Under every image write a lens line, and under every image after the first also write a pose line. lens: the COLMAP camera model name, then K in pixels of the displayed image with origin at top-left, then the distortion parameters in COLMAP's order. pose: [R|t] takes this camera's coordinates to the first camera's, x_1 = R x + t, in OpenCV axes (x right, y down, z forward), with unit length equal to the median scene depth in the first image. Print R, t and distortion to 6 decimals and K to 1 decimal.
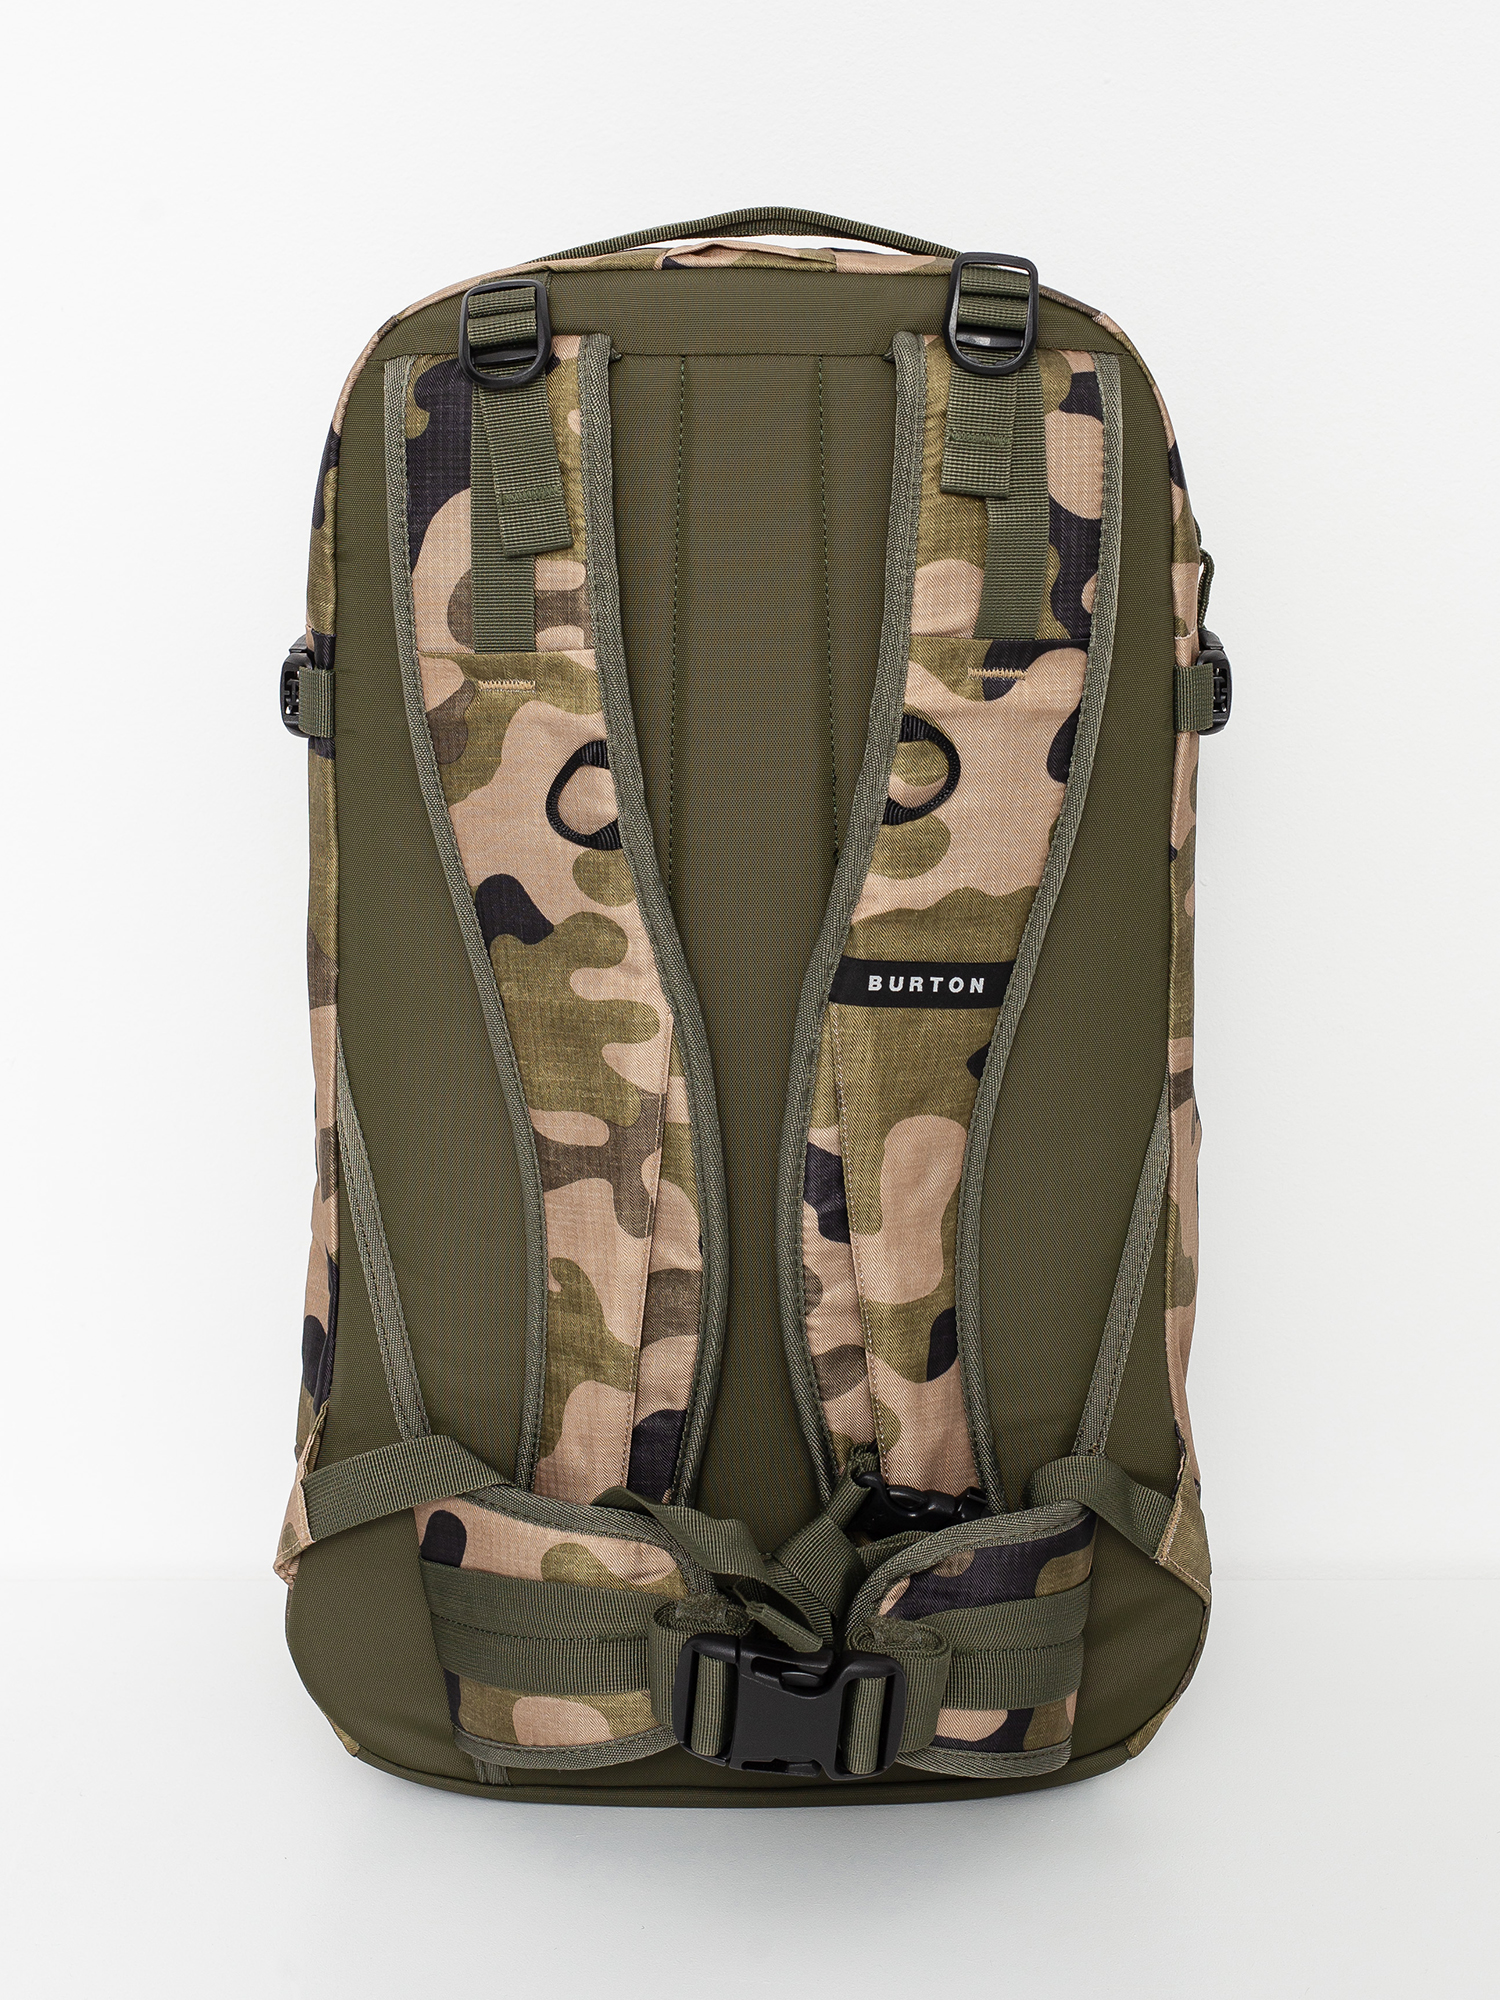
lens RADIAL K [[2815.4, 0, 750.5], [0, 2815.4, 1000.3], [0, 0, 1]] dist [0.033562, 0.000000]
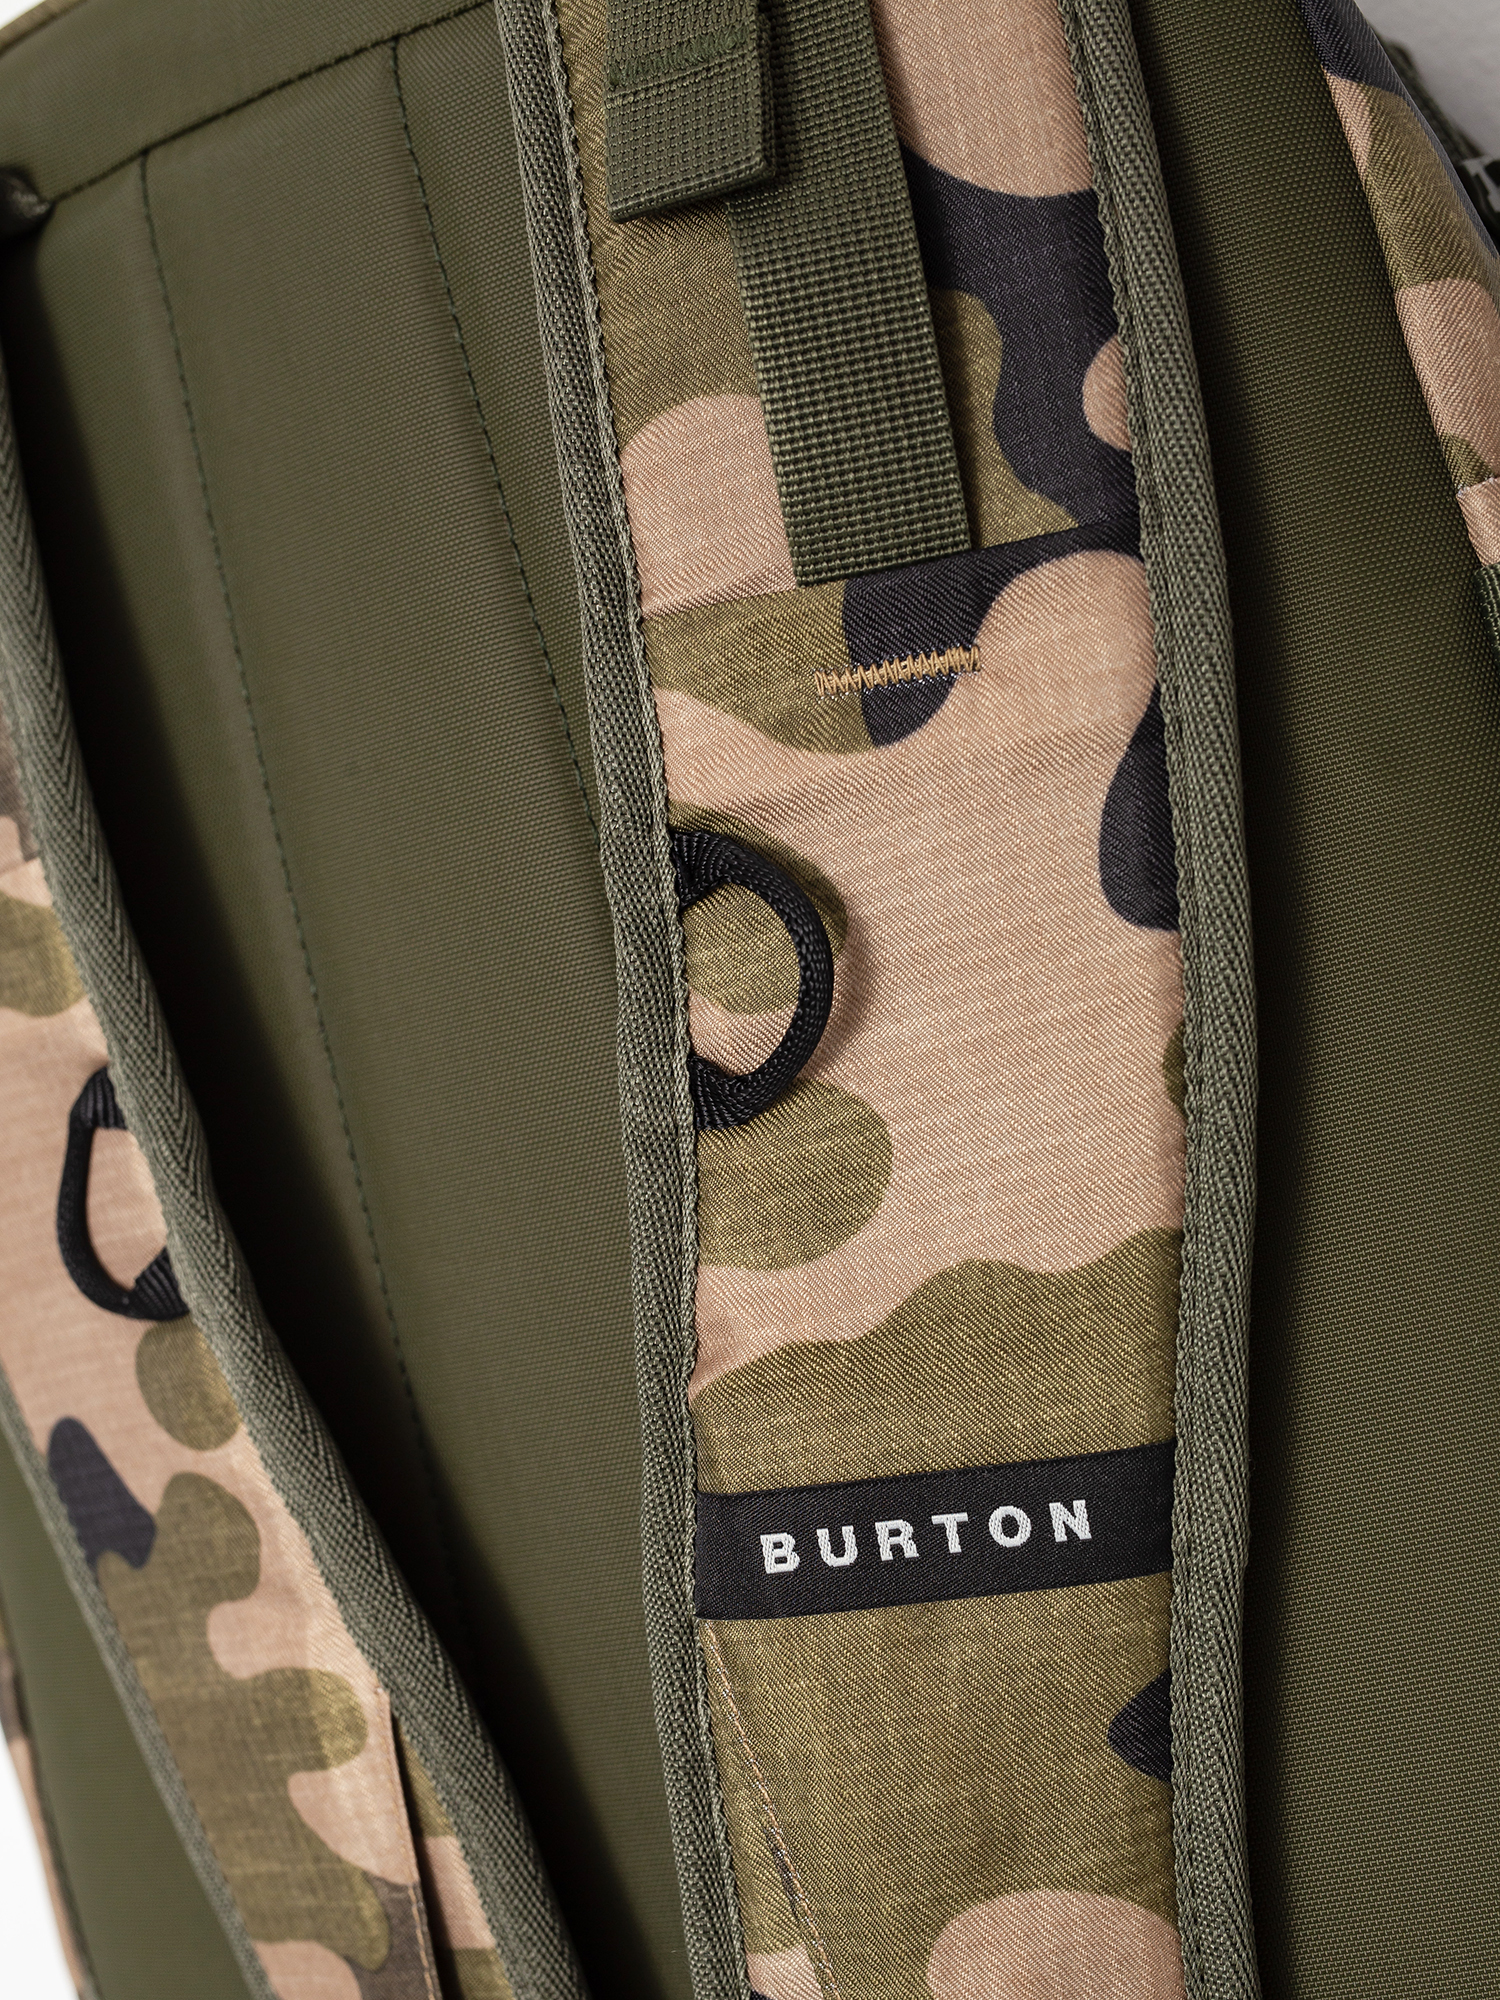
lens RADIAL K [[2815.4, 0, 738.7], [0, 2815.4, 1091.6], [0, 0, 1]] dist [0.033562, 0.000000]
pose [[0.896427, -0.193990, -0.398480, 0.200277], [0.122046, 0.972404, -0.198834, 0.008087], [0.426055, 0.129607, 0.895365, 0.653261]]
